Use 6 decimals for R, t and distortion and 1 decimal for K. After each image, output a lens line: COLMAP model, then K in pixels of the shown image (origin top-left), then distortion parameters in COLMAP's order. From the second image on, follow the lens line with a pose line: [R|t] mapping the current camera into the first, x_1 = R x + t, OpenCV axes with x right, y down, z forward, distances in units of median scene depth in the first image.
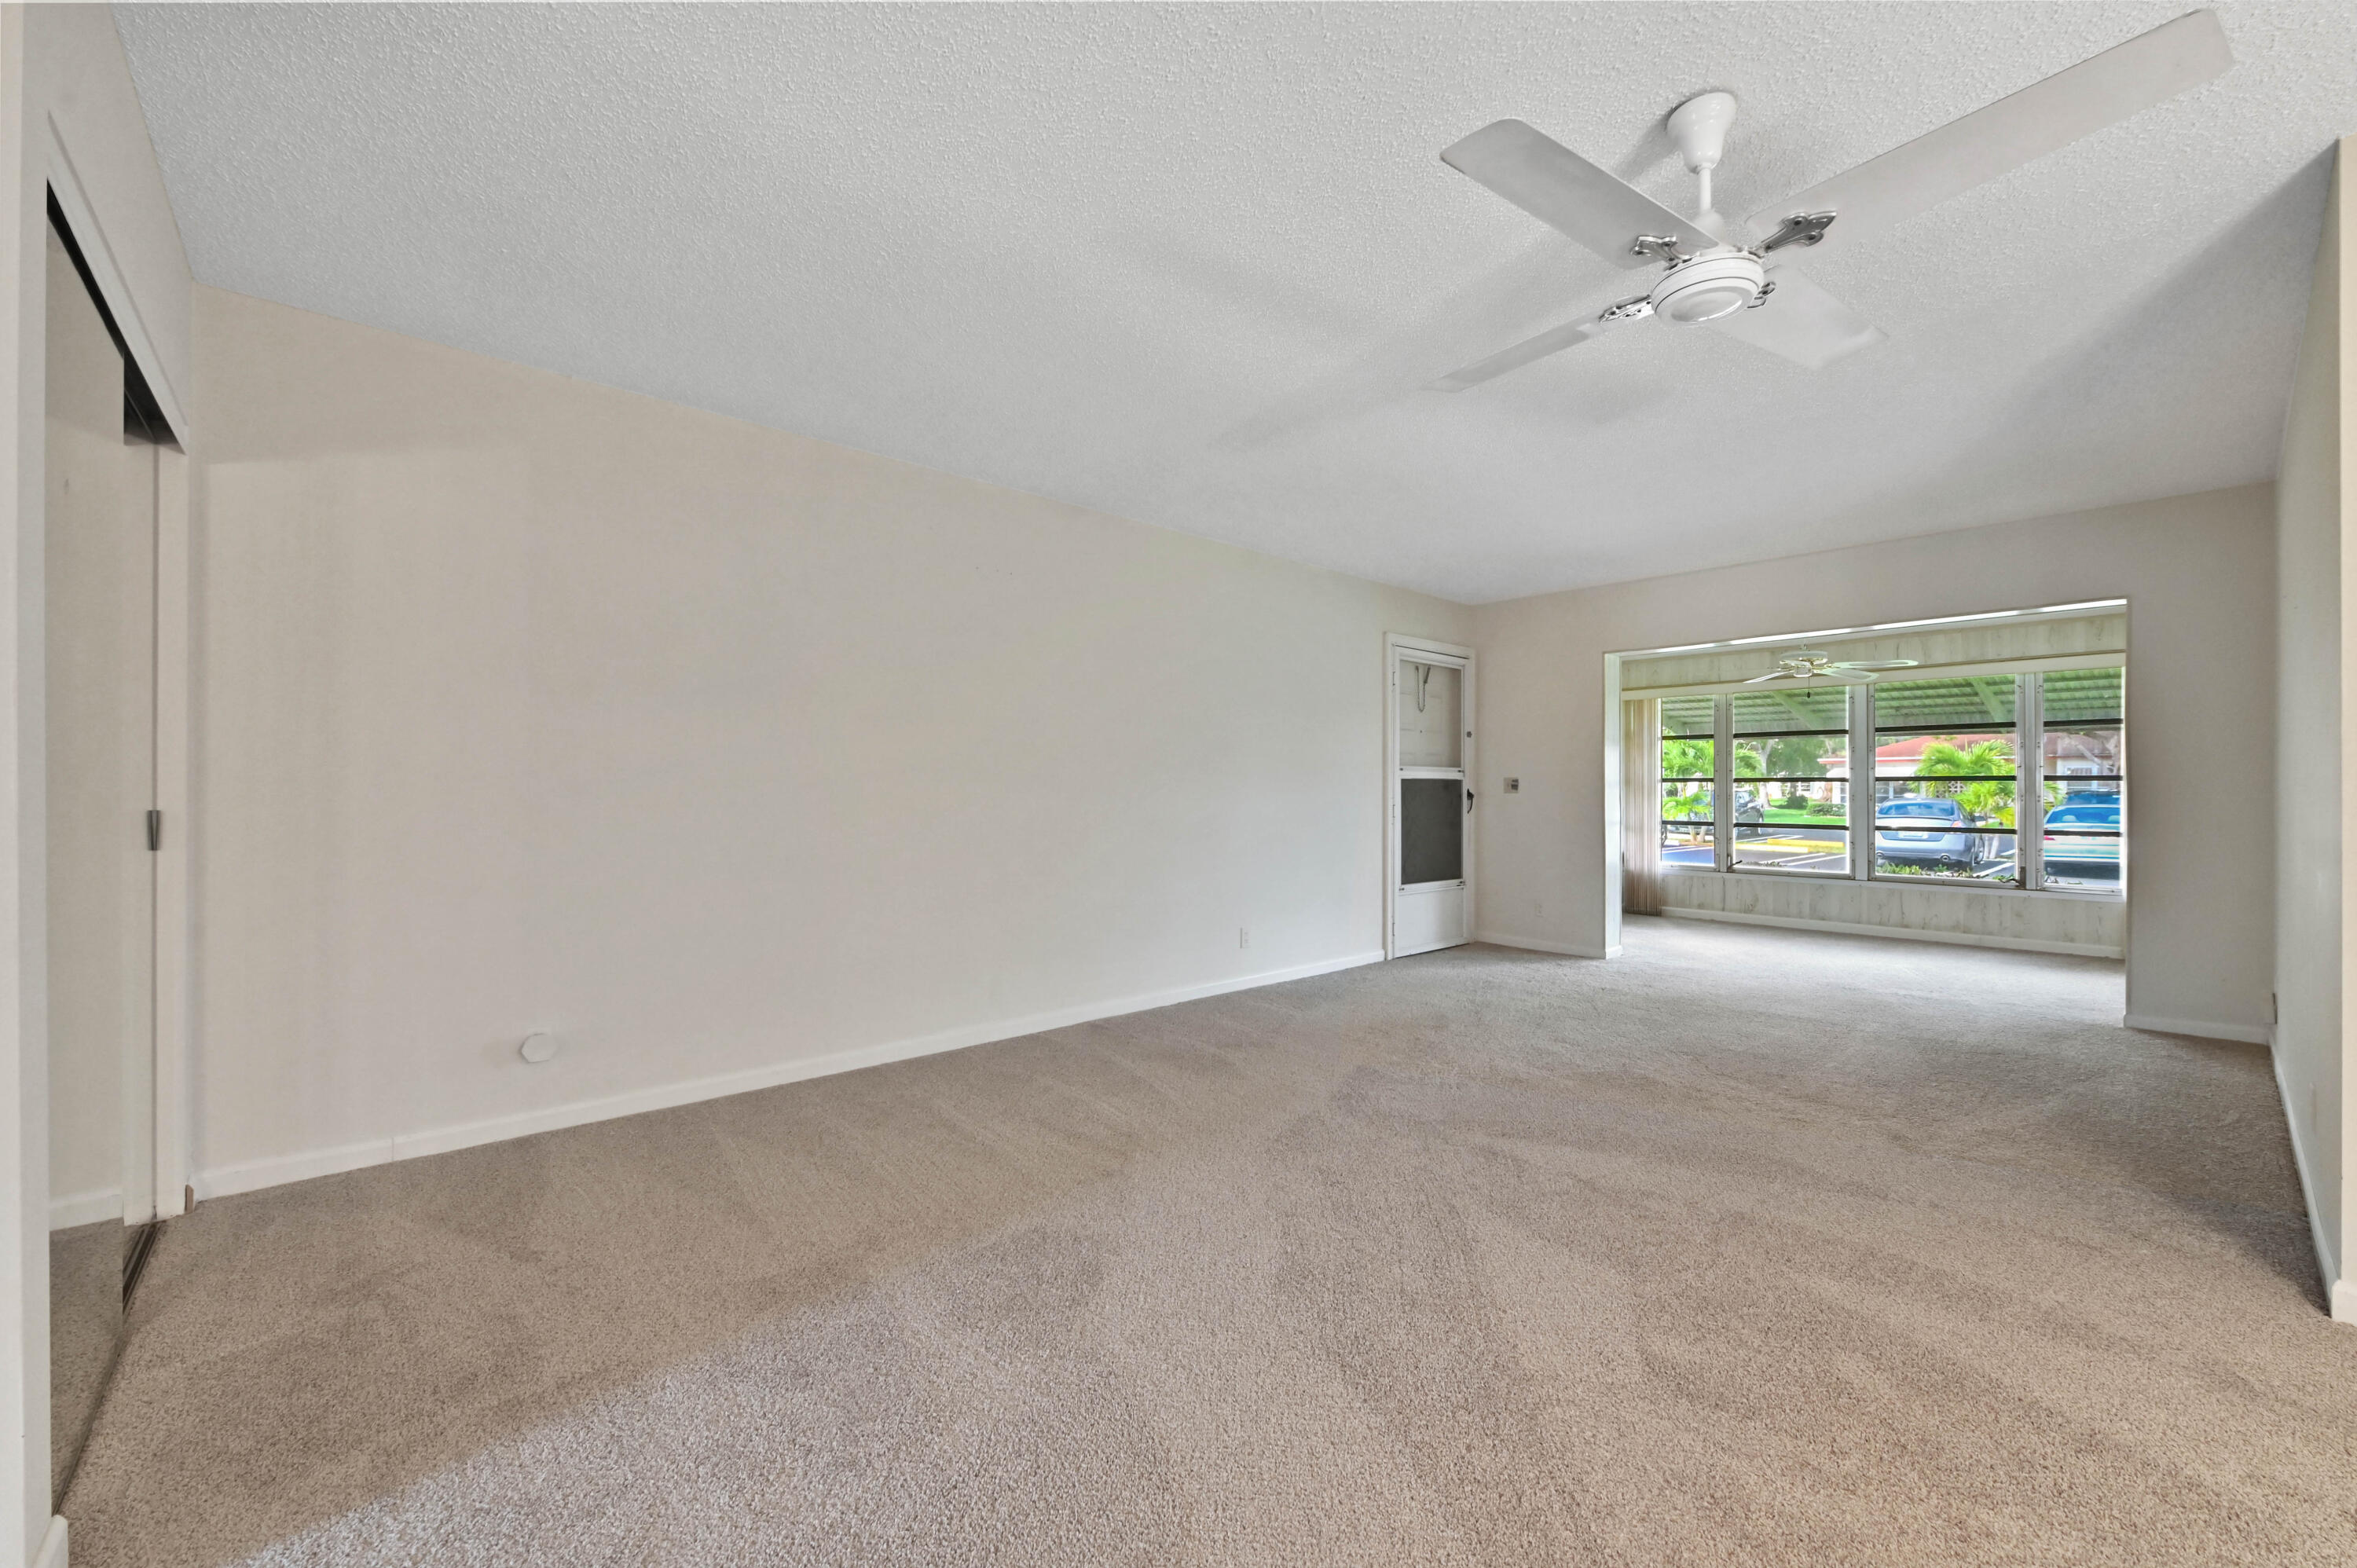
lens RADIAL K [[933.5, 0, 1186.4], [0, 933.5, 785.9], [0, 0, 1]] dist [-0.006324, 0.000047]
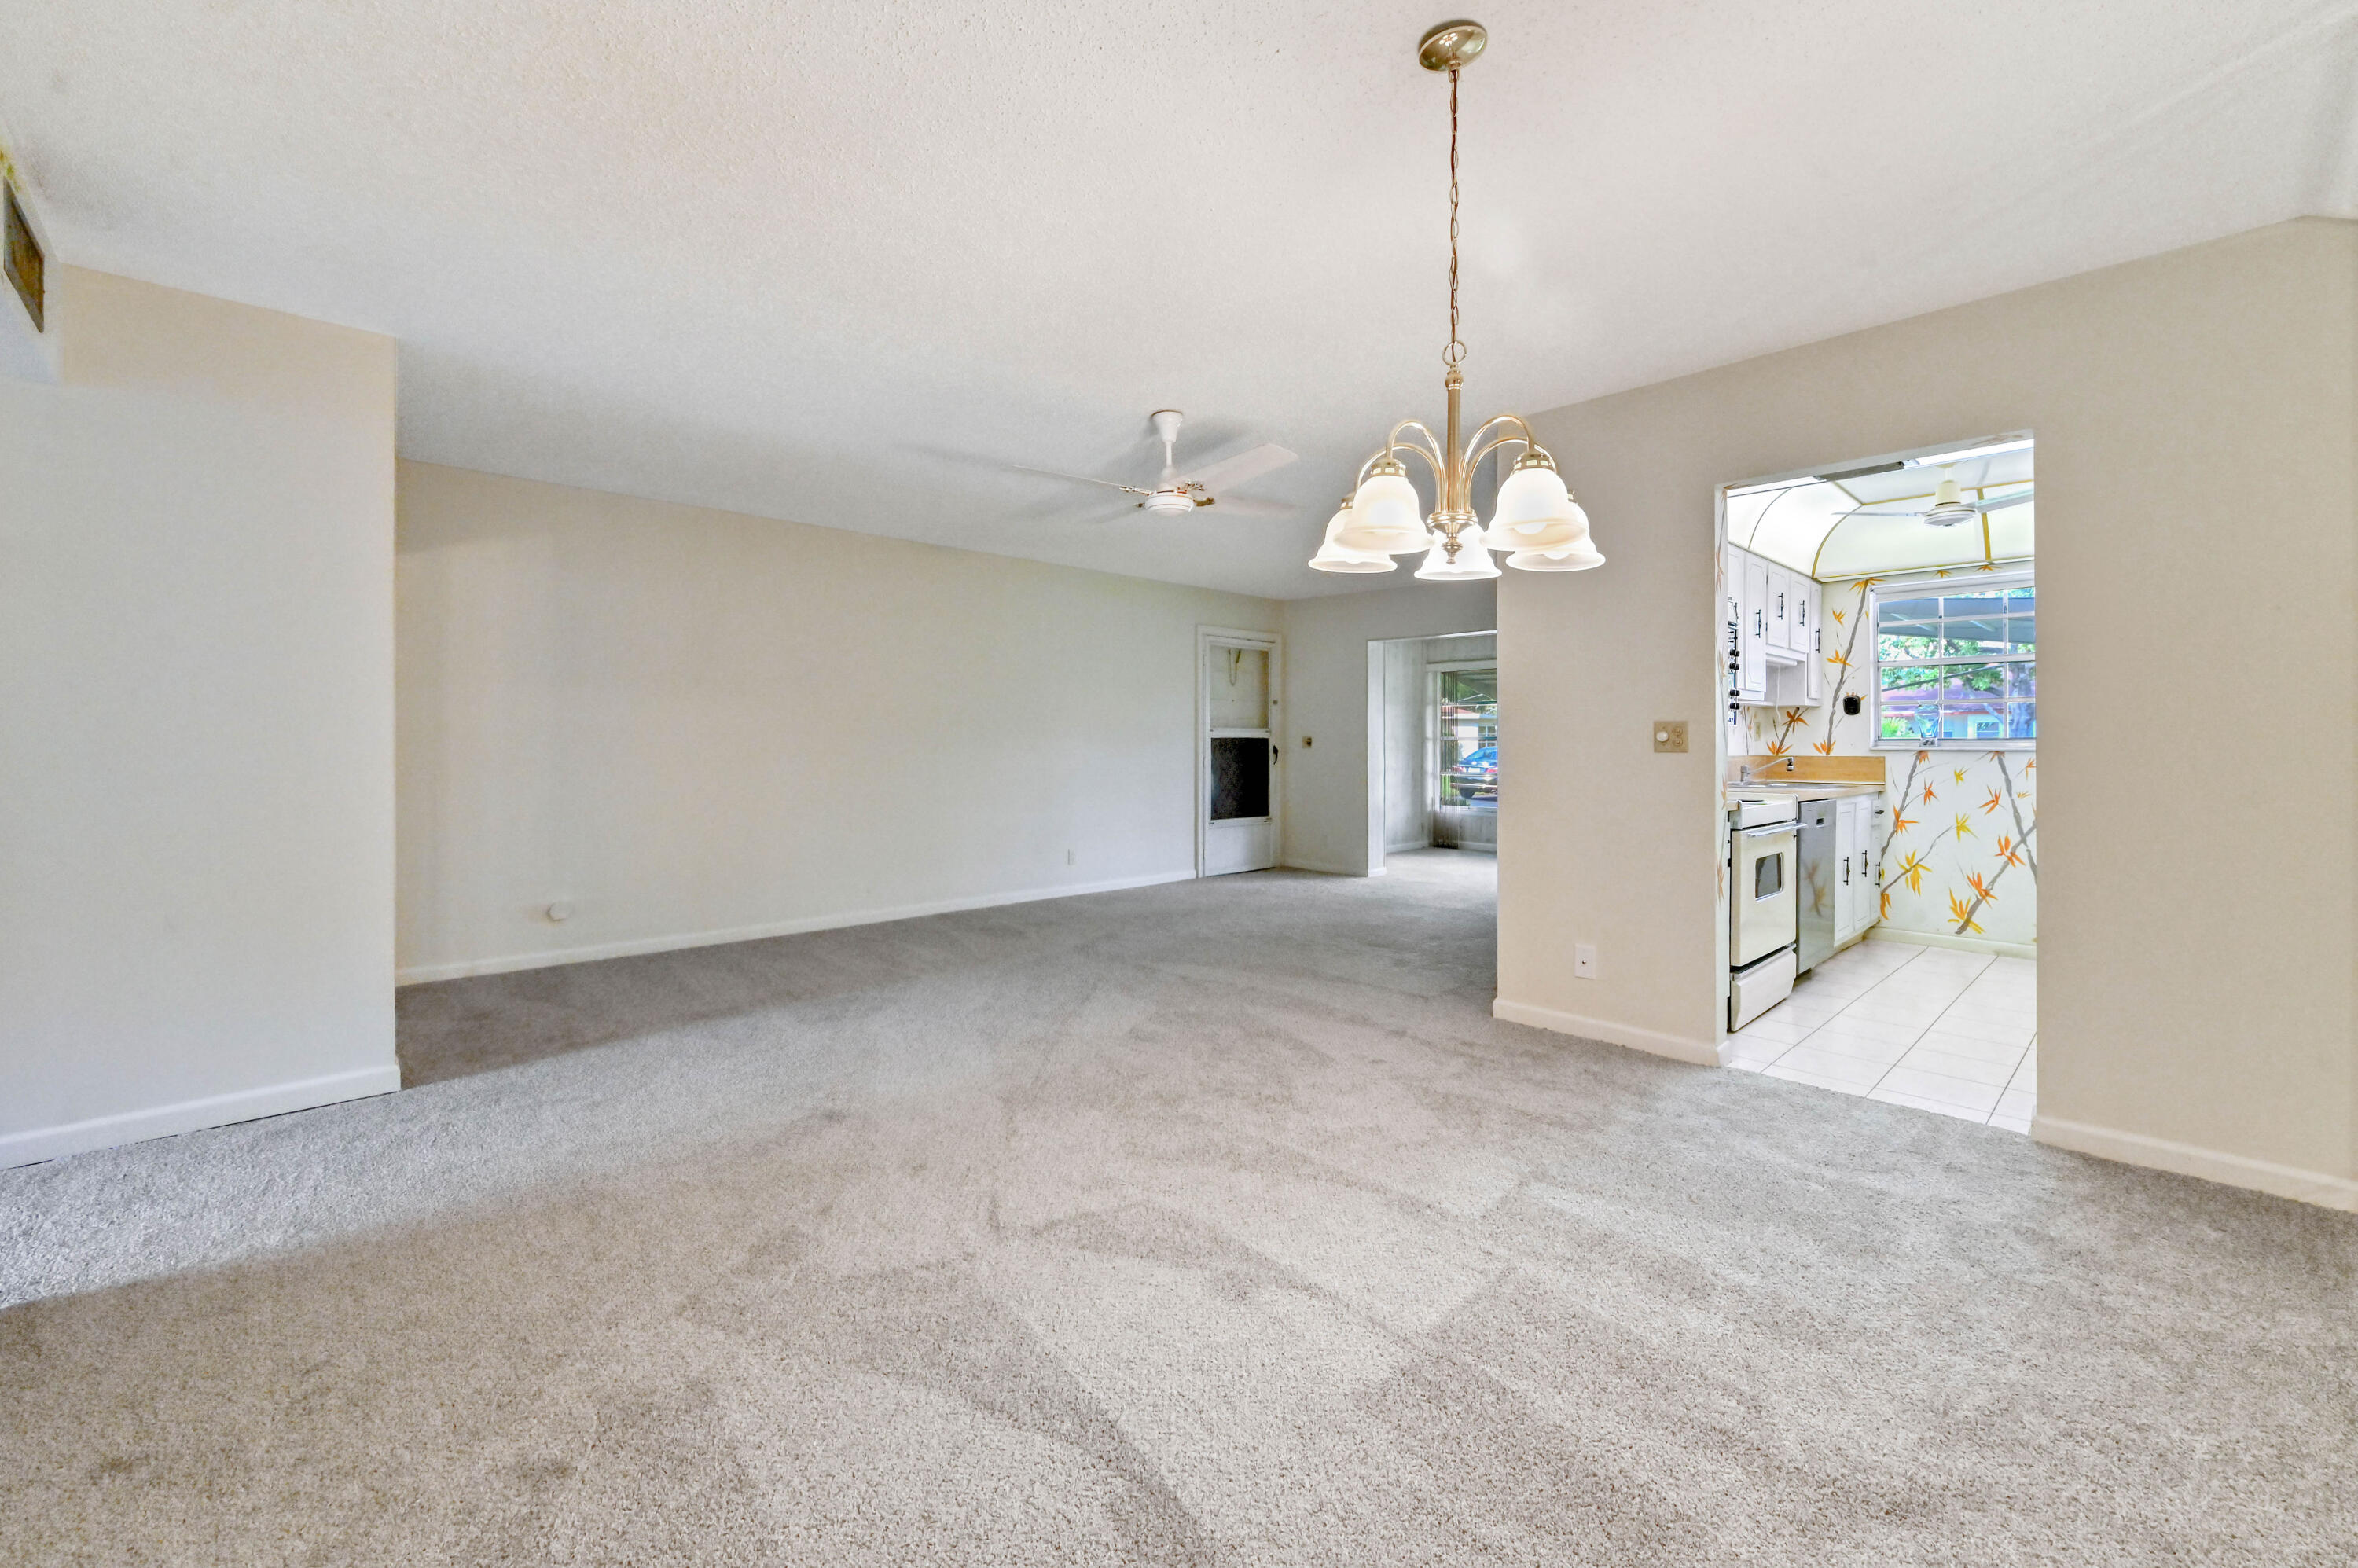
lens RADIAL K [[956.8, 0, 1199.7], [0, 956.8, 742.7], [0, 0, 1]] dist [-0.008401, -0.000123]
pose [[0.999358, 0.000808, 0.035807, 0.159862], [-0.001021, 0.999982, 0.005928, -0.008578], [-0.035802, -0.005960, 0.999341, -0.311128]]
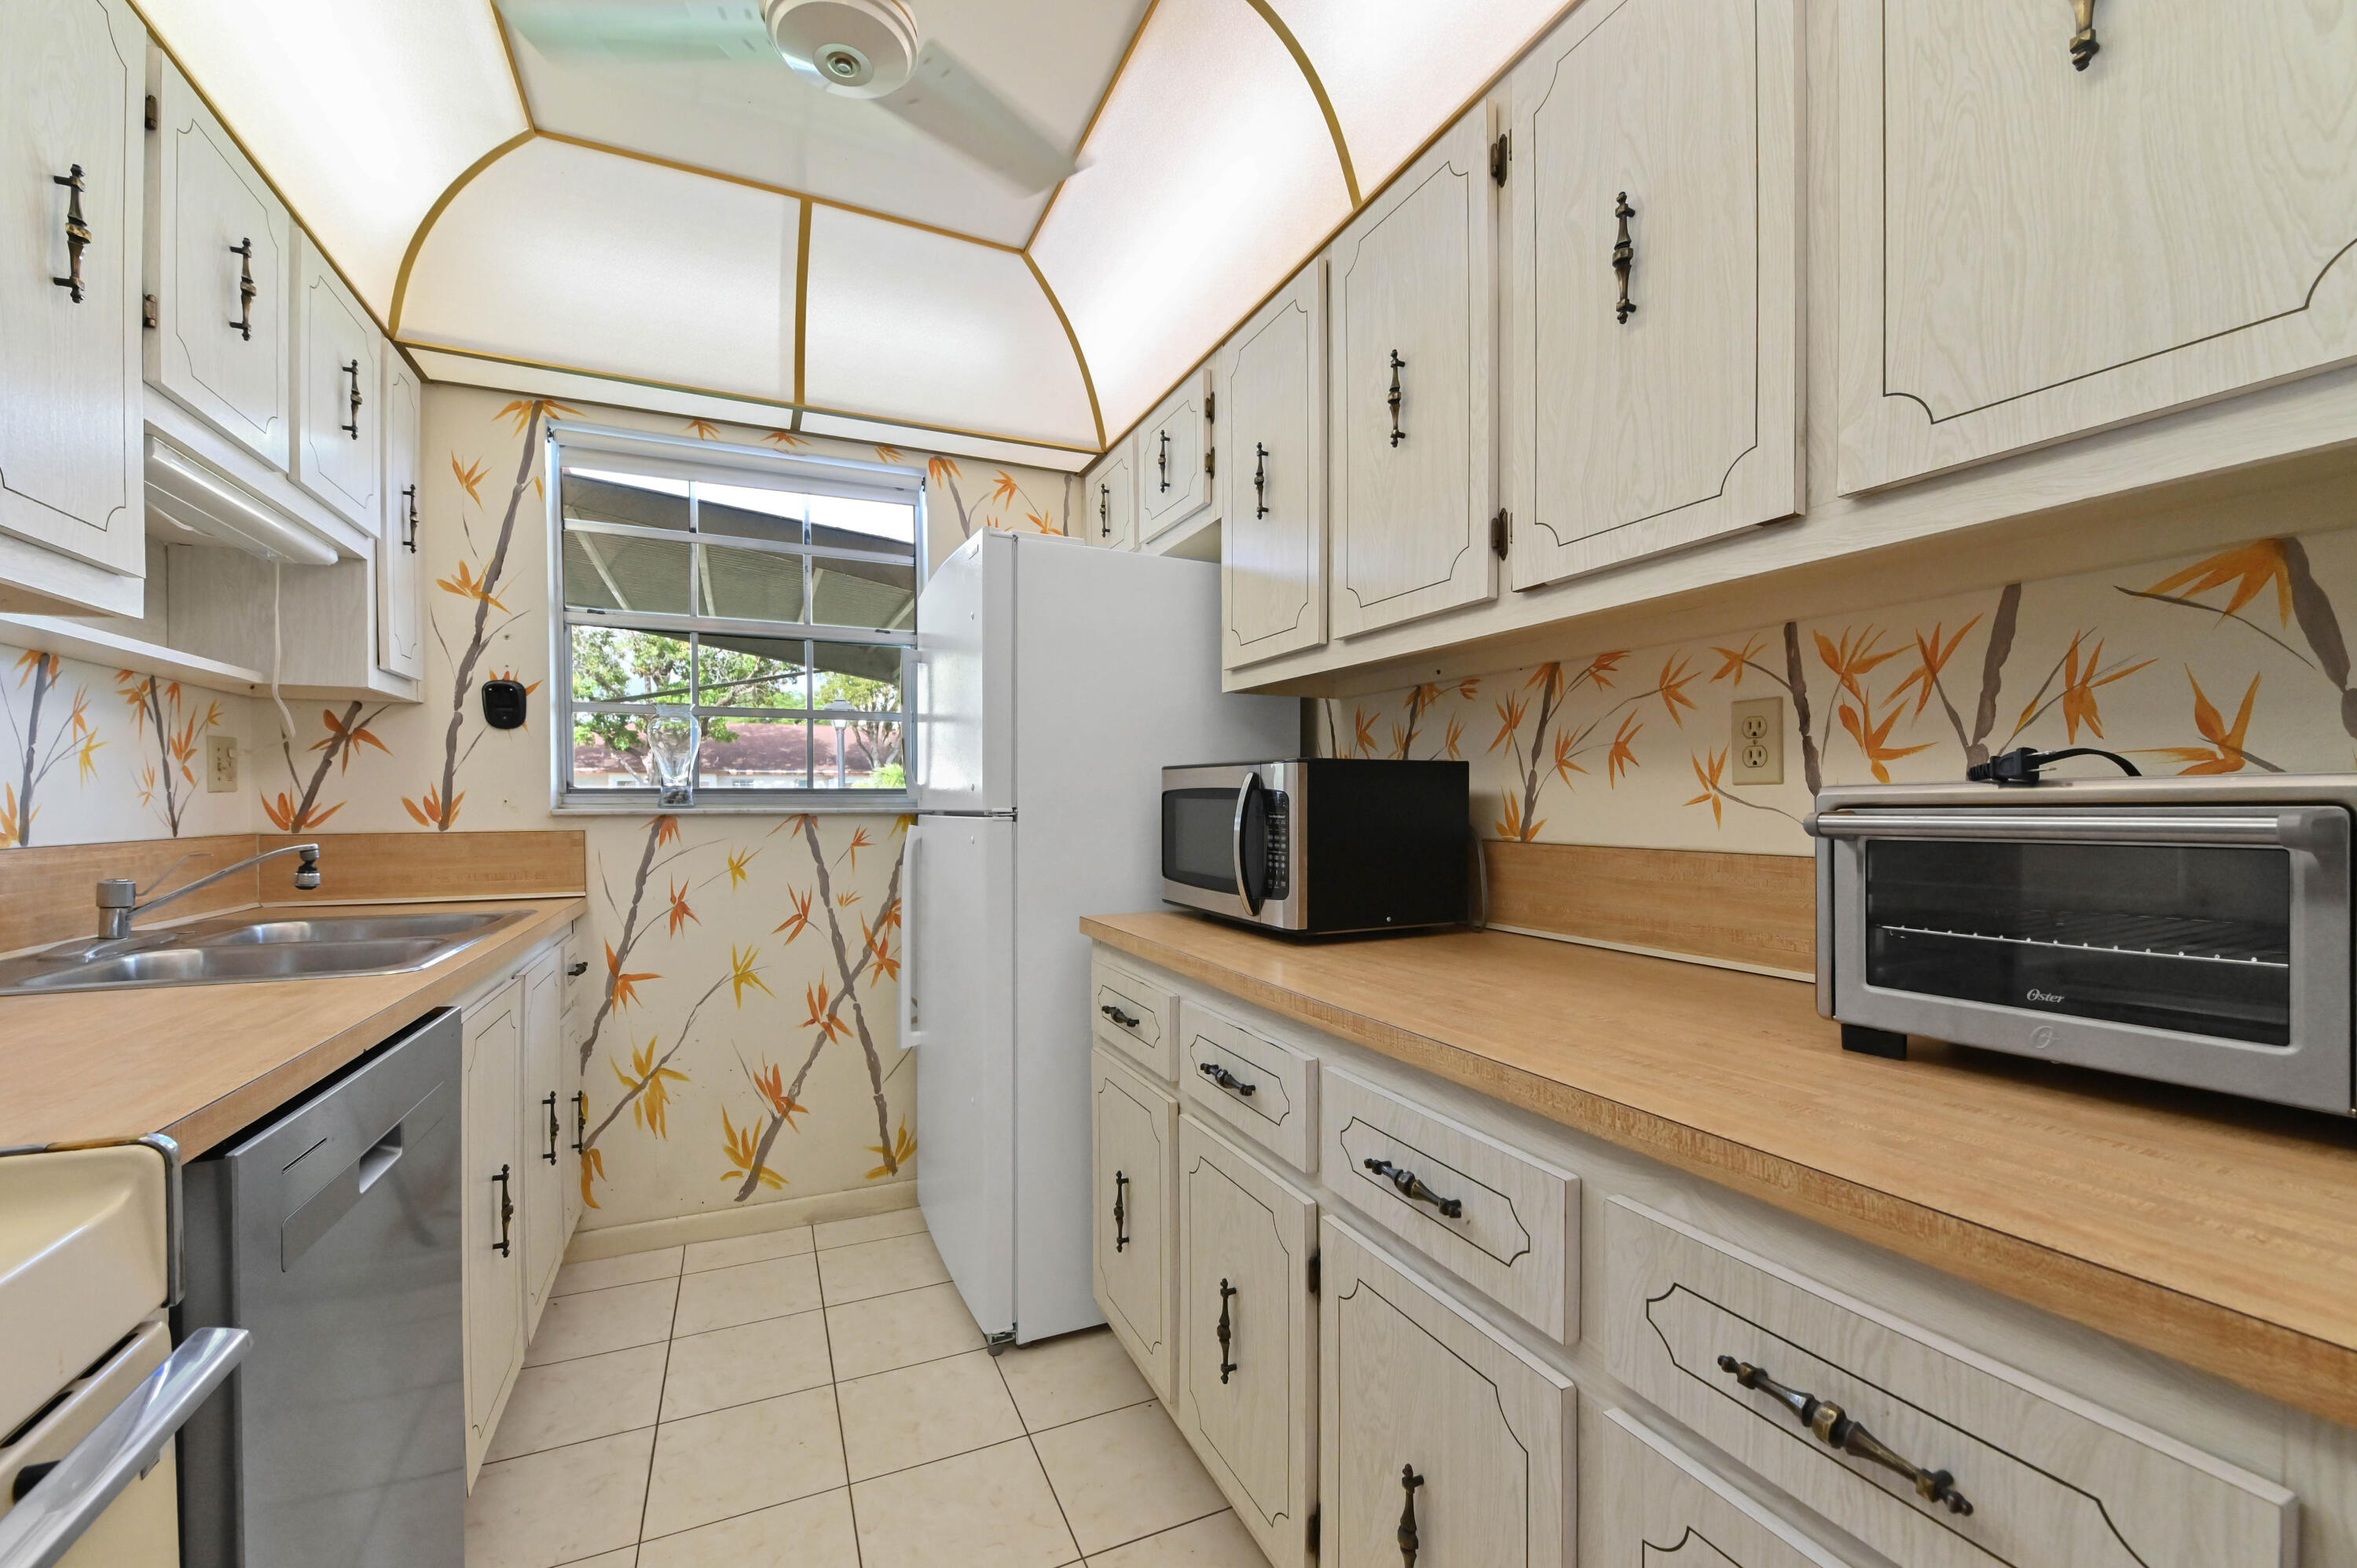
lens RADIAL K [[938.2, 0, 1173.4], [0, 938.2, 821.7], [0, 0, 1]] dist [-0.005632, -0.000513]
pose [[0.300462, -0.018239, 0.953619, 0.539178], [-0.007302, 0.999744, 0.021421, -0.004191], [-0.953766, -0.013399, 0.300252, 0.209815]]
